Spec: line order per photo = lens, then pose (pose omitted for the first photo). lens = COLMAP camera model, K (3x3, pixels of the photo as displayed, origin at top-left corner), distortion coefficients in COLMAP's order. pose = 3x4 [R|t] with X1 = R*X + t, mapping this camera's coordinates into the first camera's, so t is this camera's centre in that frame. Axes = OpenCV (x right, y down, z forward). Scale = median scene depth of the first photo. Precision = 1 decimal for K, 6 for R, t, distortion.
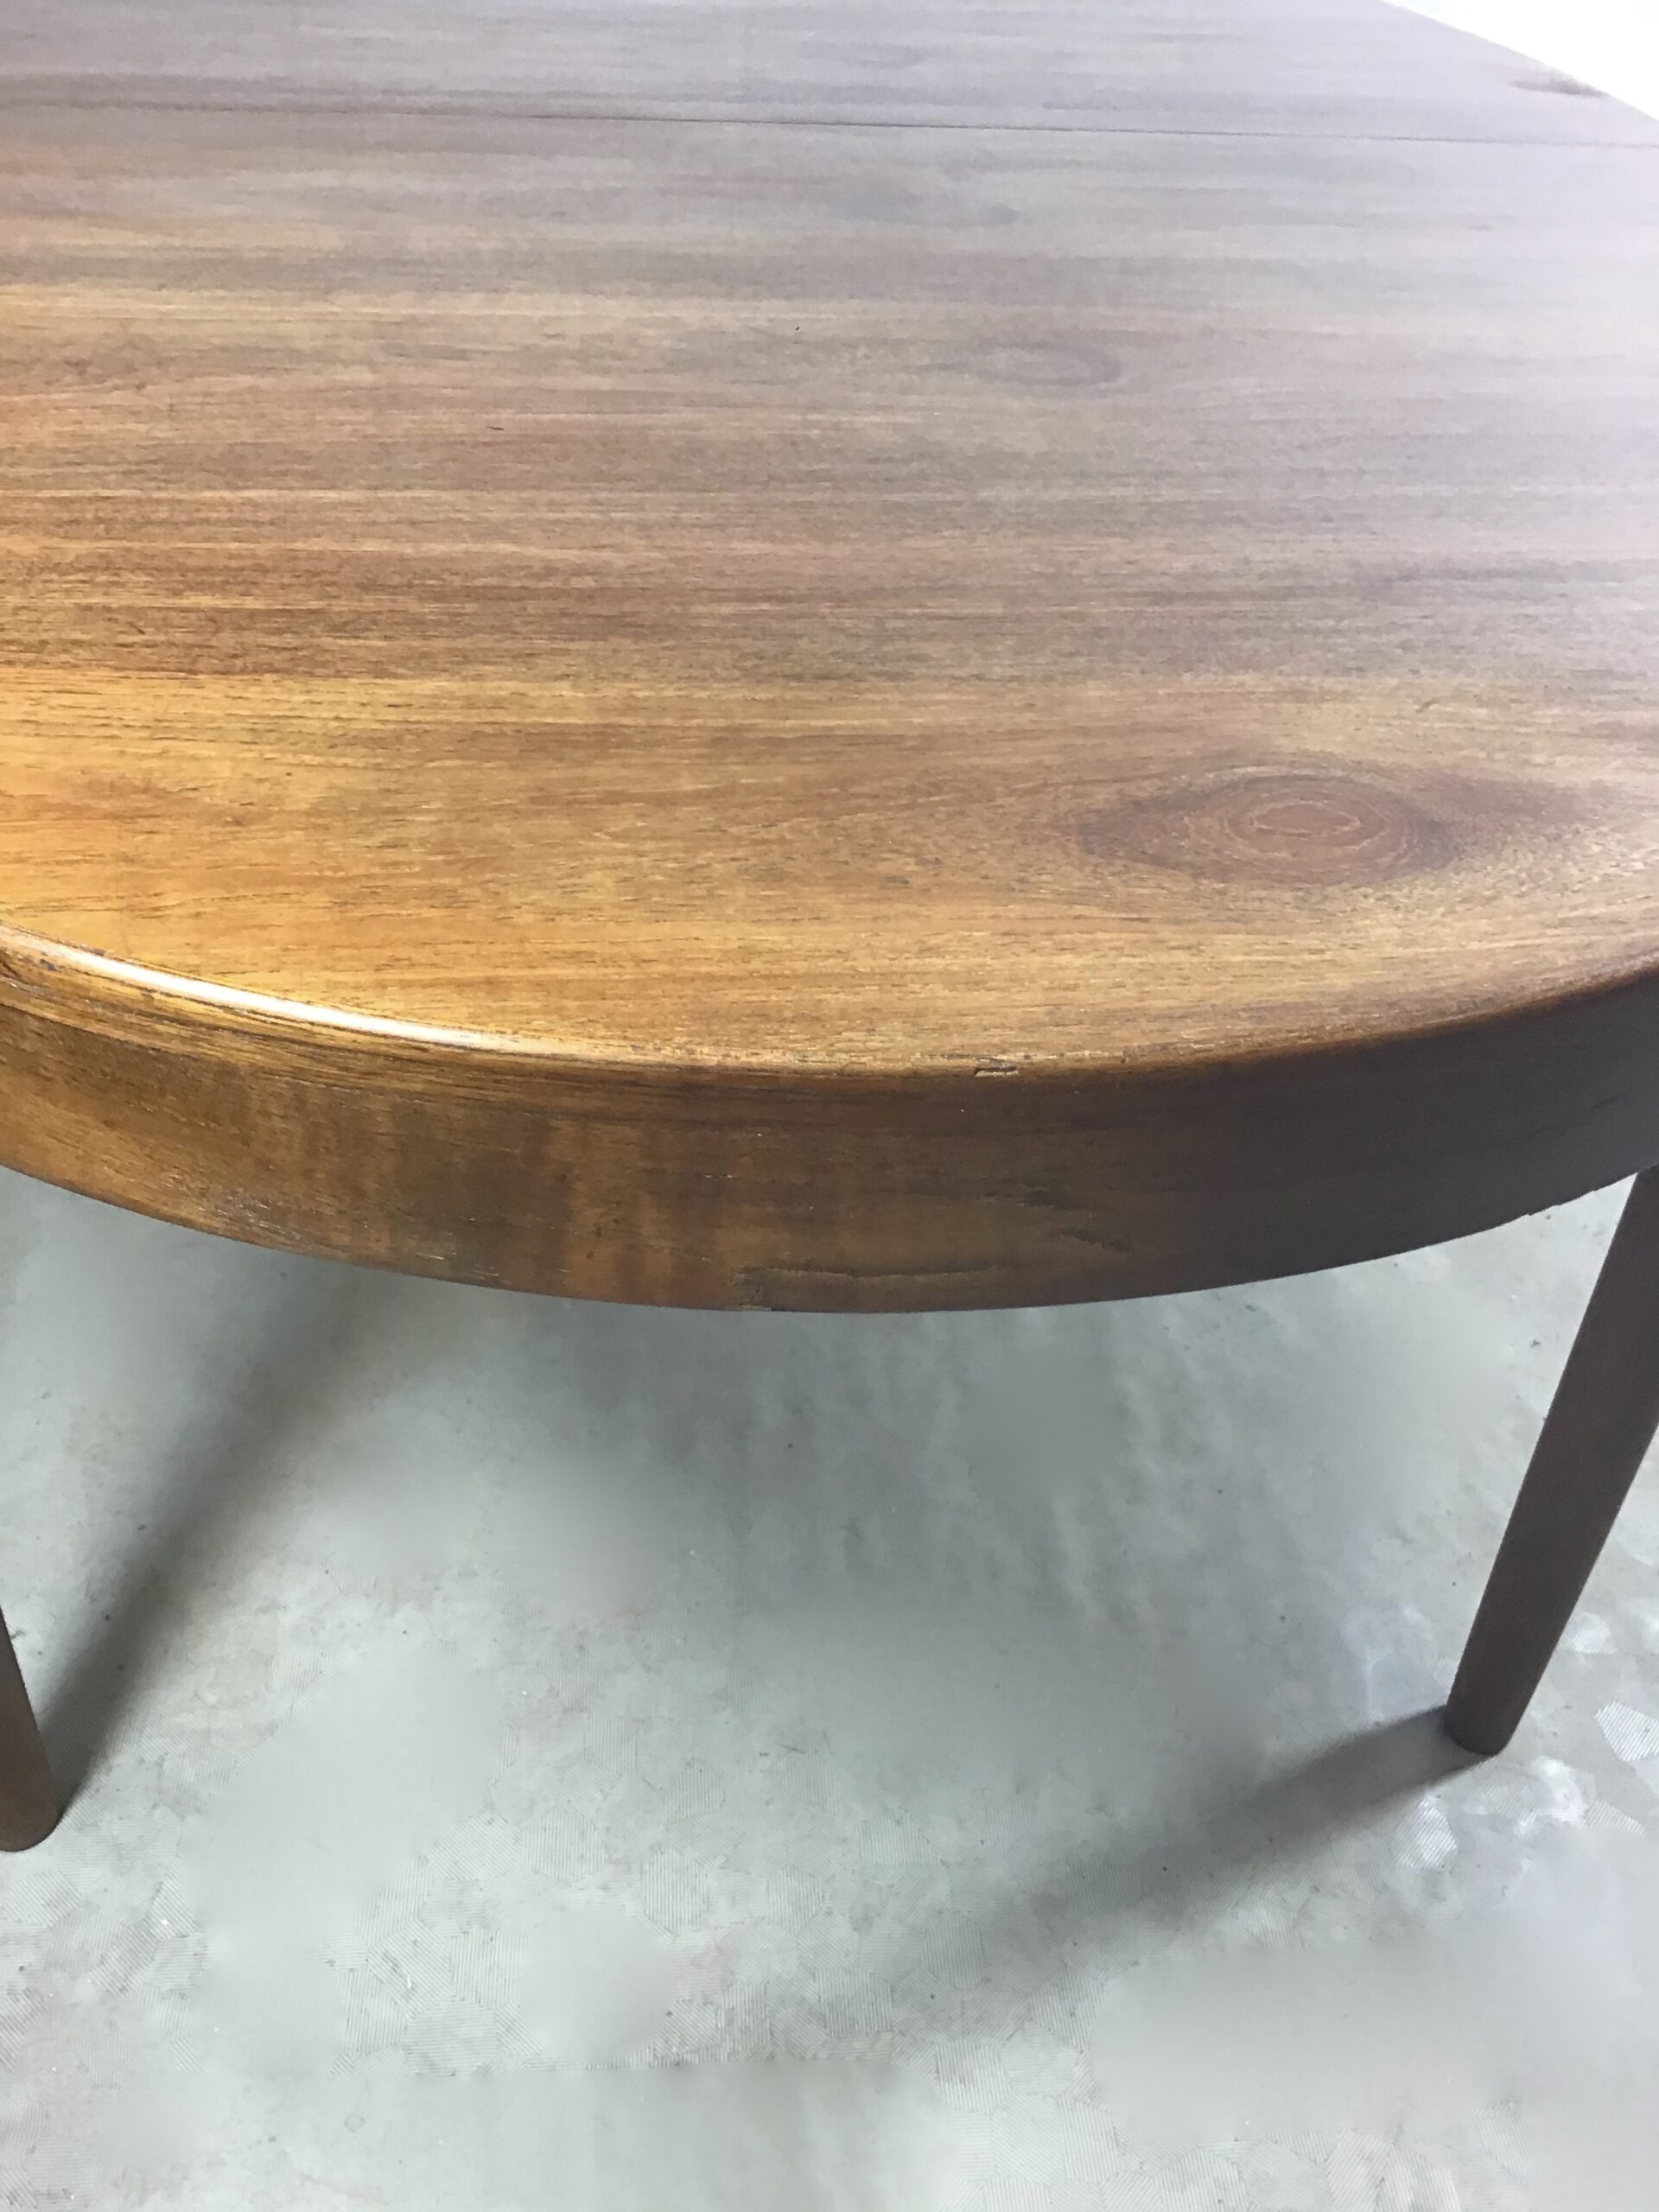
lens RADIAL K [[2021.2, 0, 811.8], [0, 2021.2, 1148.8], [0, 0, 1]] dist [0.049439, 0.000000]
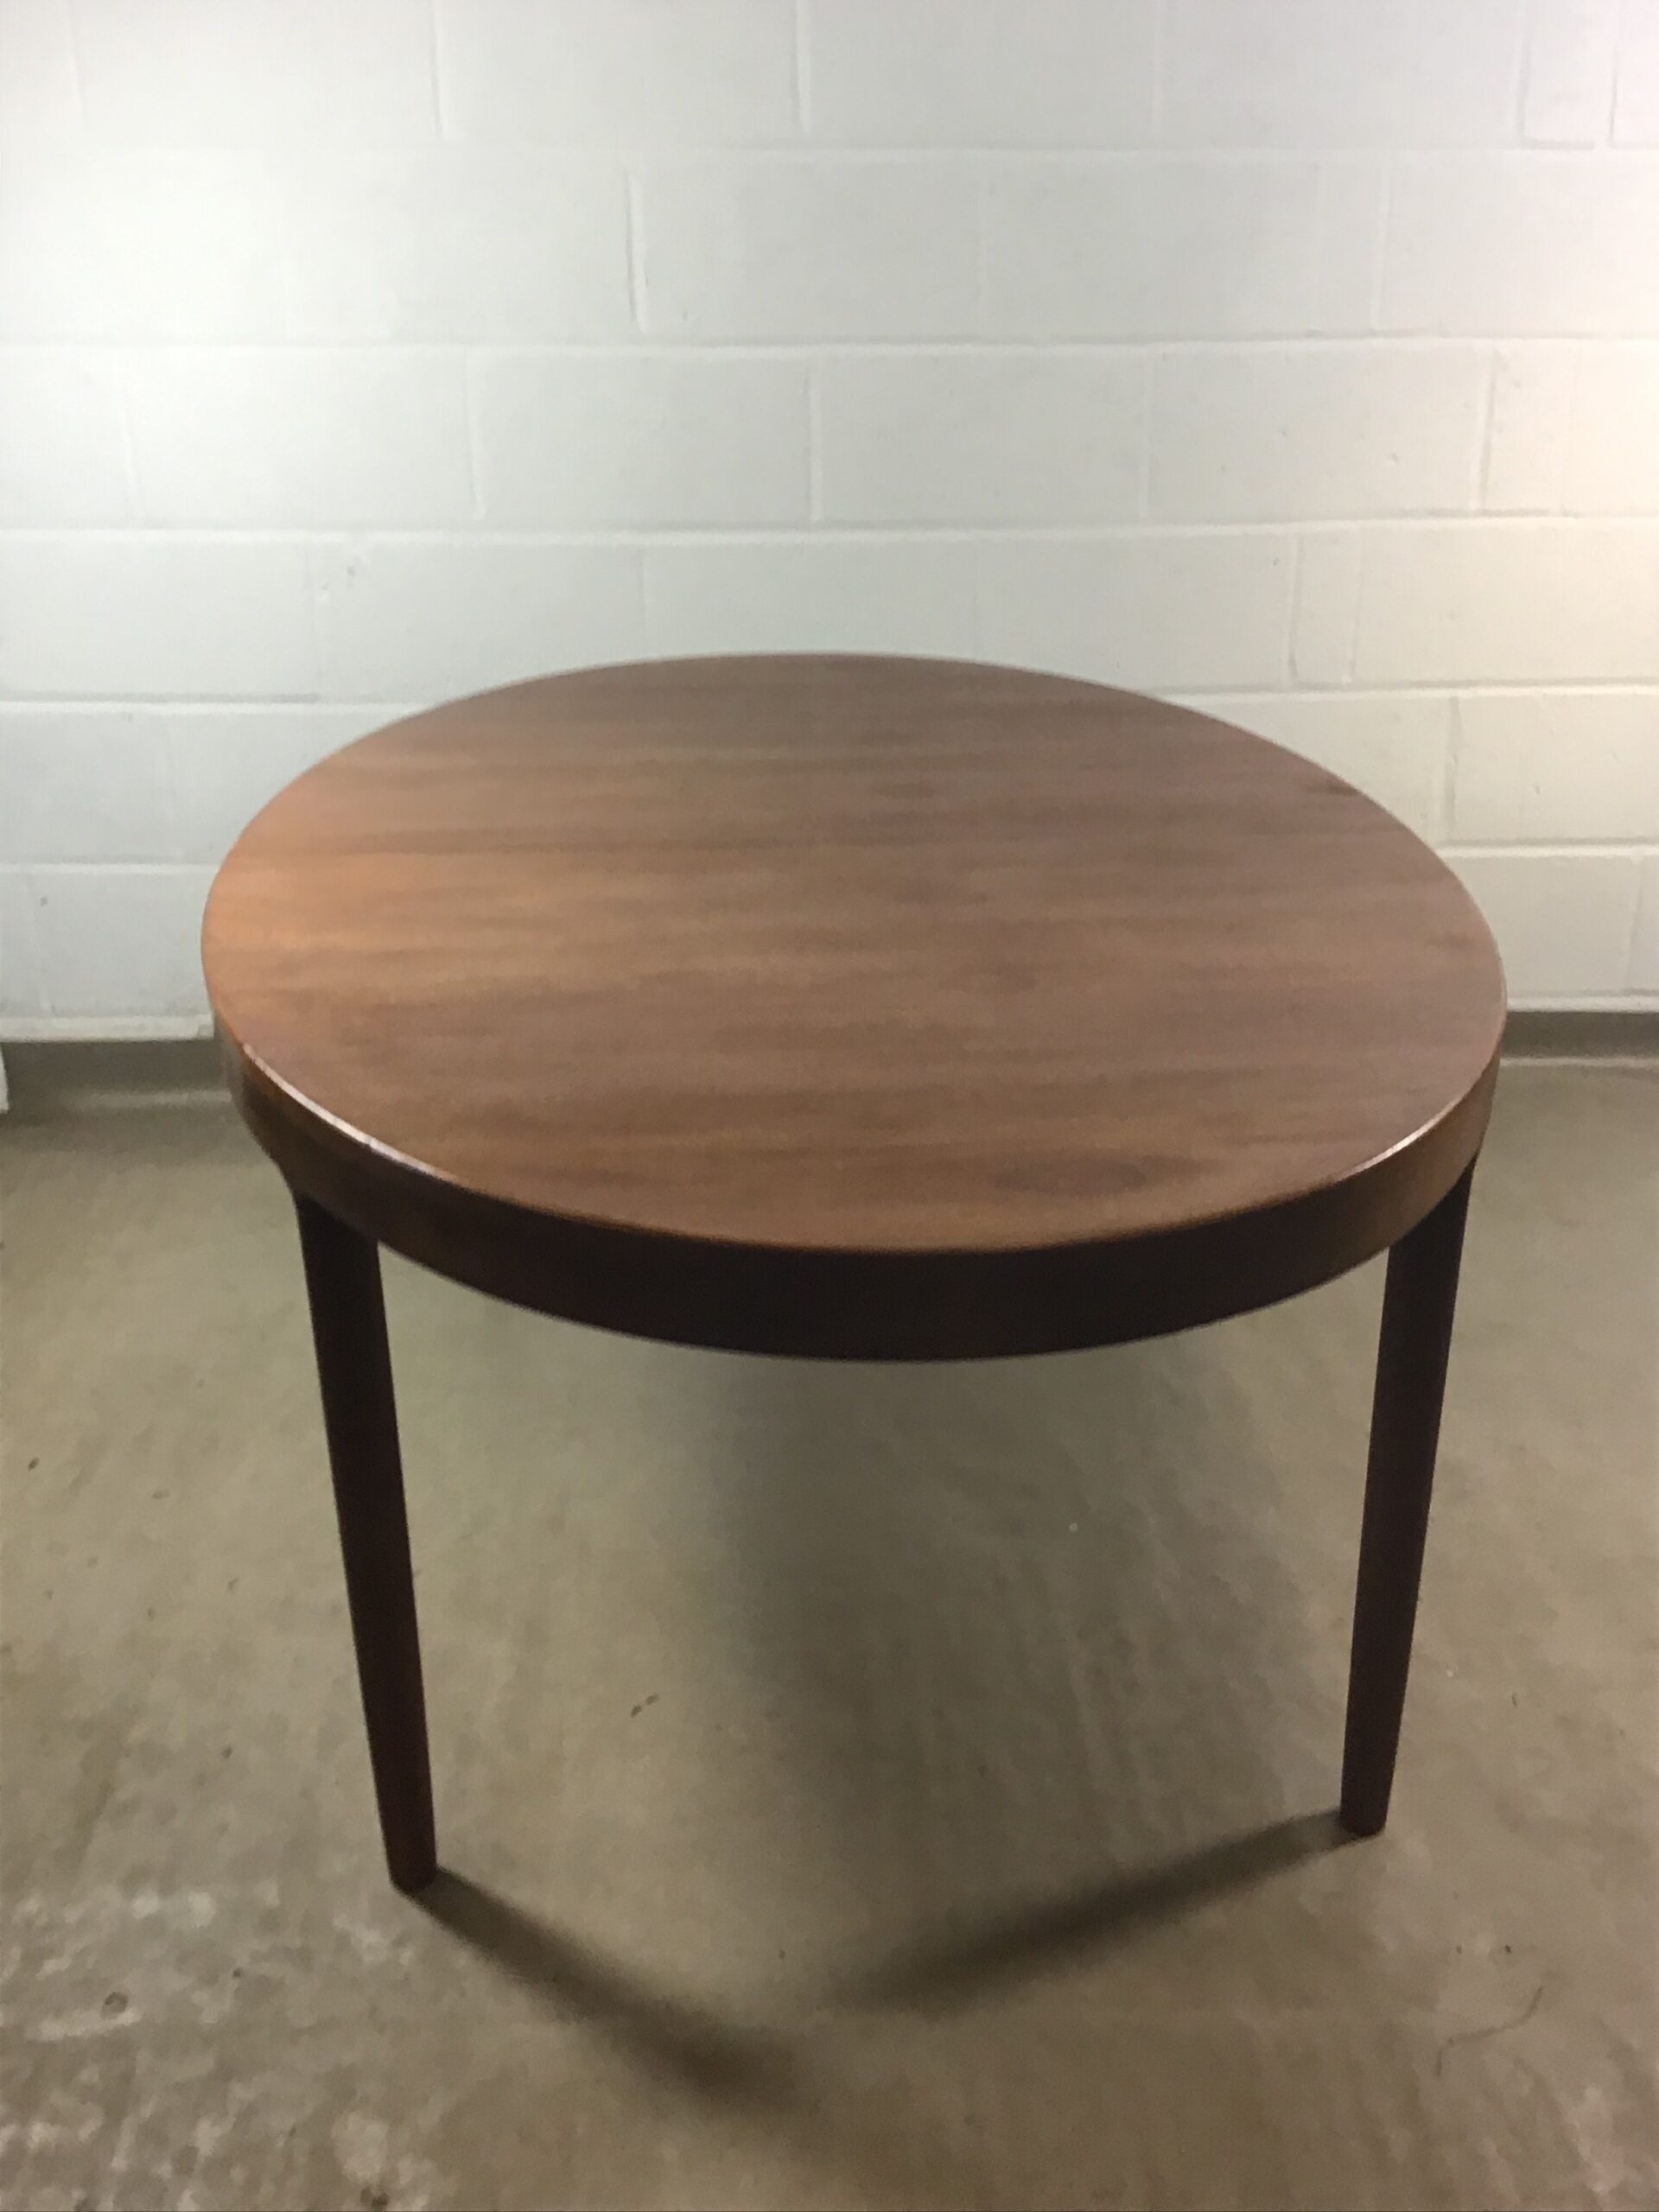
lens RADIAL K [[2198.4, 0, 821.7], [0, 2198.4, 1113.5], [0, 0, 1]] dist [0.082657, 0.000000]
pose [[0.998869, -0.039207, -0.026893, -0.005975], [0.030715, 0.963914, -0.264437, 0.398787], [0.036291, 0.263312, 0.964028, -1.375526]]
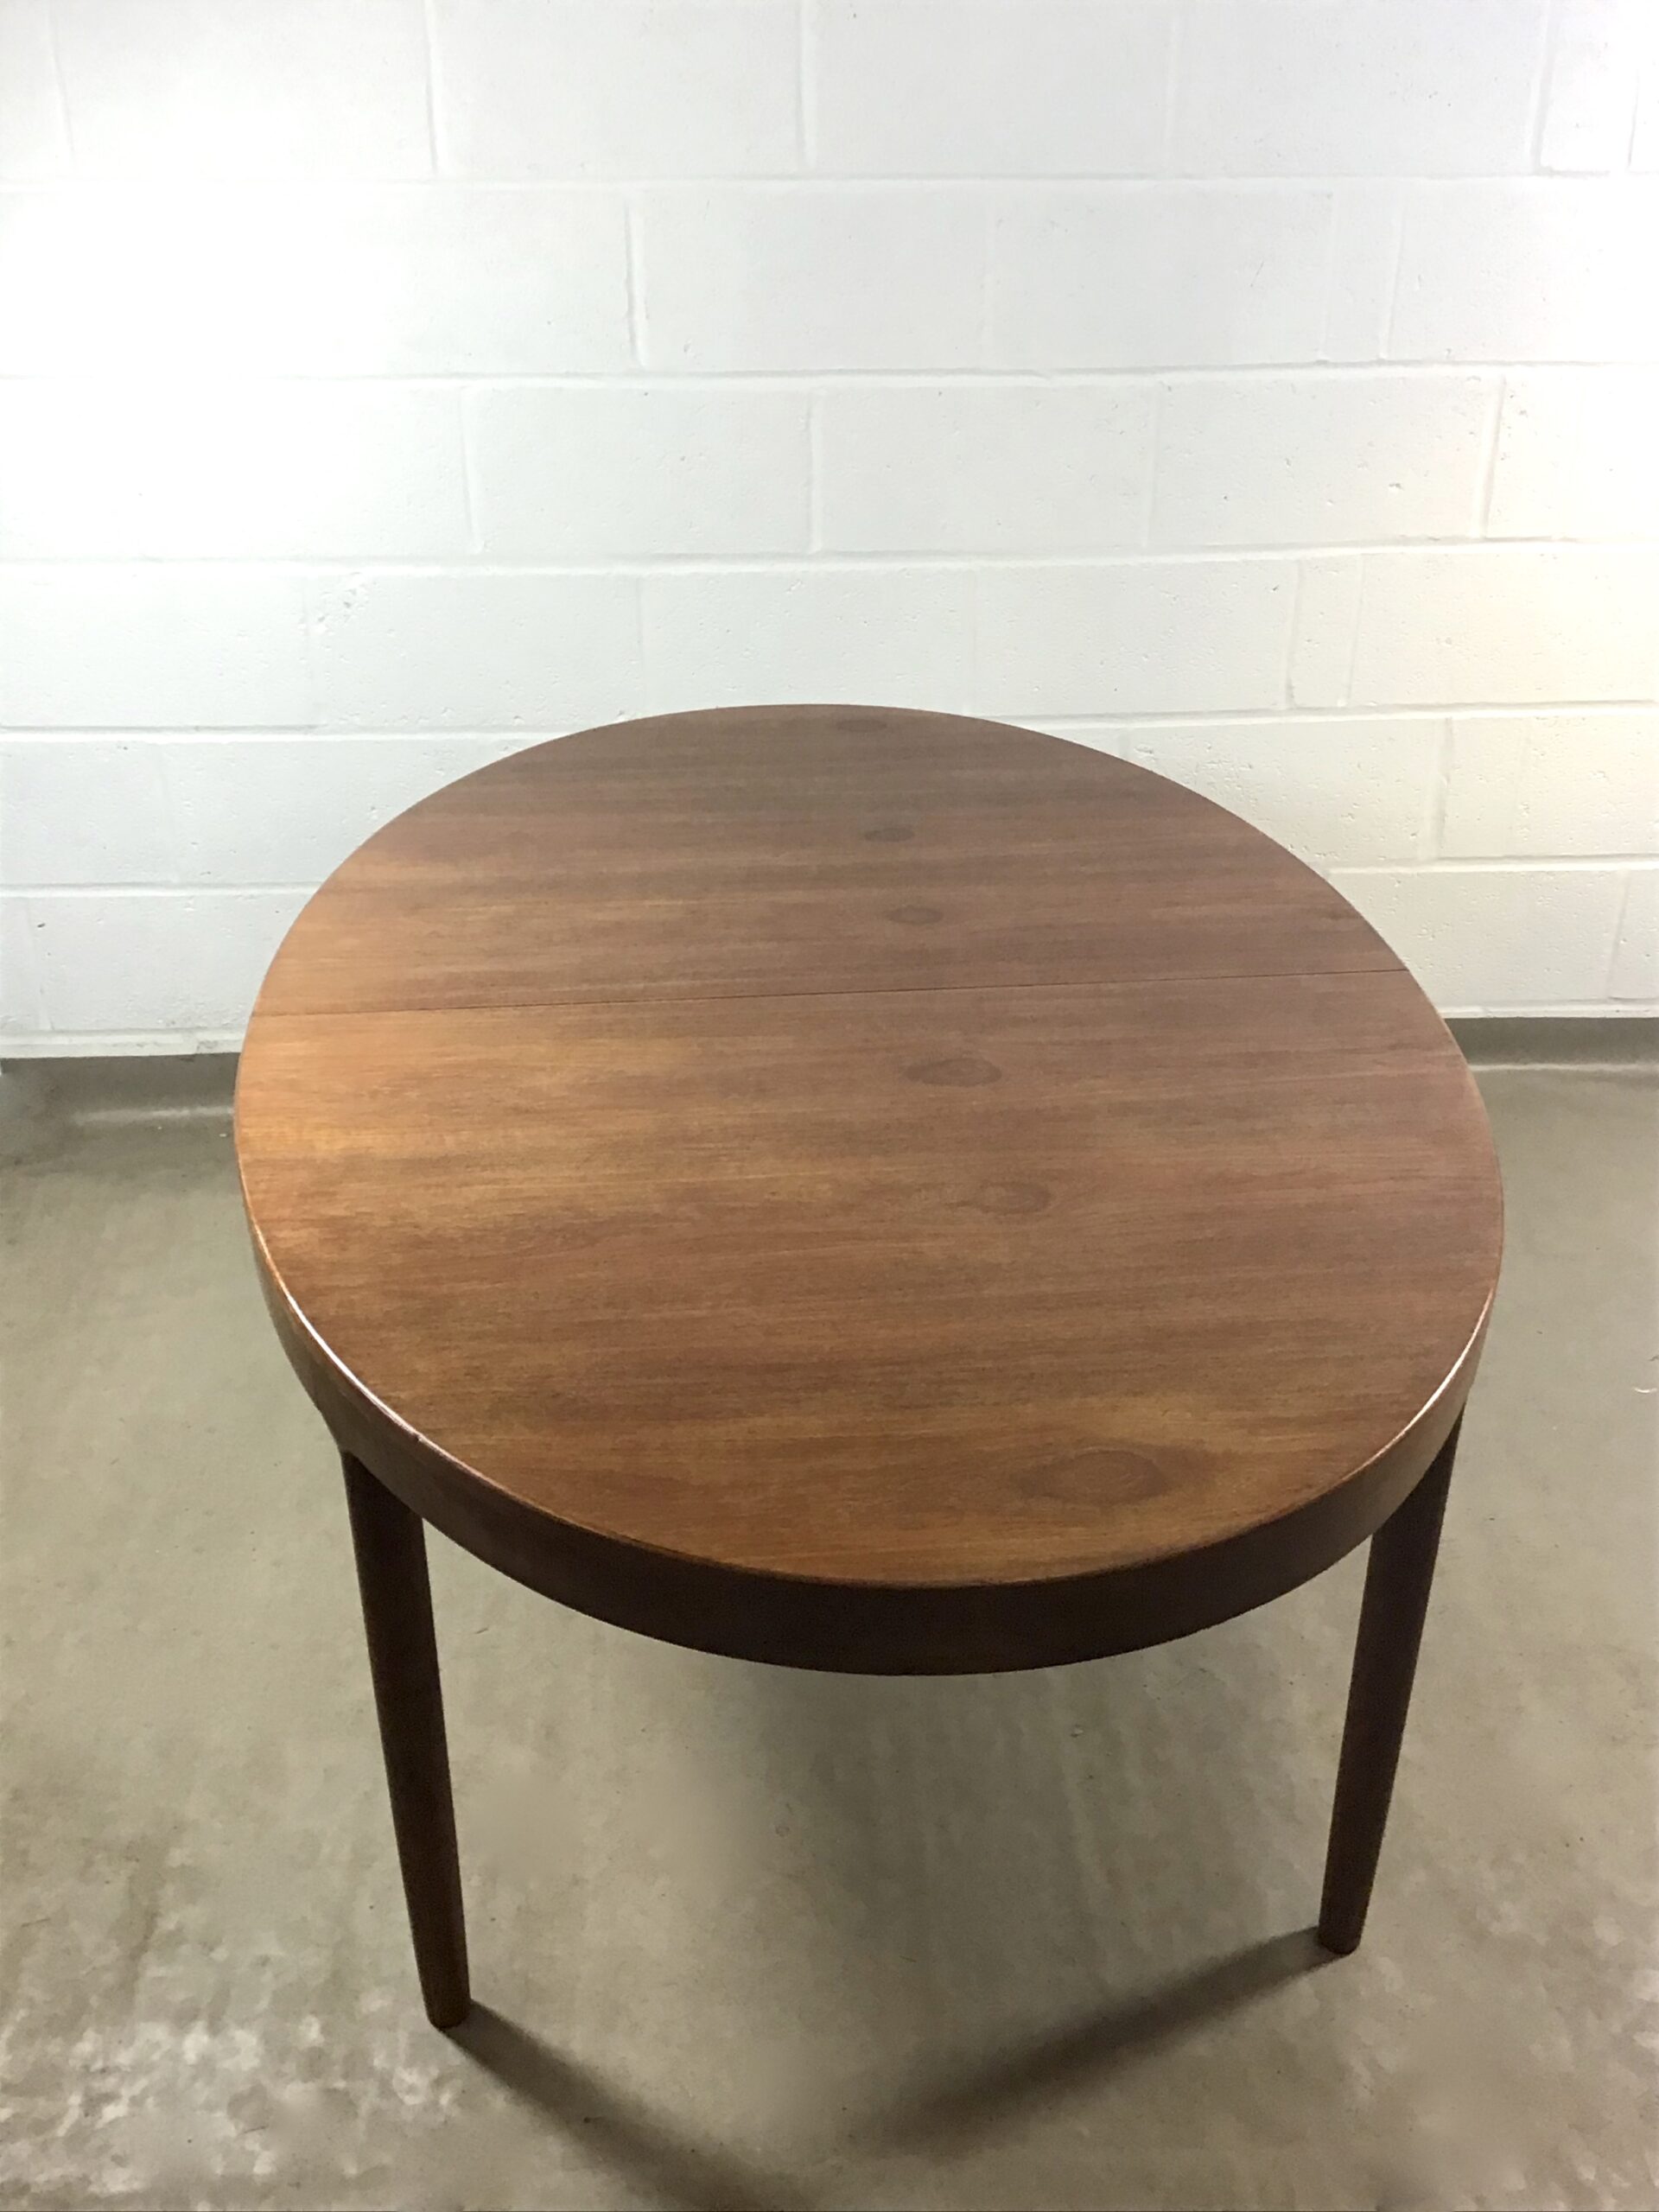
lens RADIAL K [[2198.4, 0, 838.8], [0, 2198.4, 1129.6], [0, 0, 1]] dist [0.082657, 0.000000]
pose [[0.999467, -0.031796, -0.007371, -0.056514], [0.030129, 0.985628, -0.166219, -0.117529], [0.012550, 0.165909, 0.986061, -1.578851]]
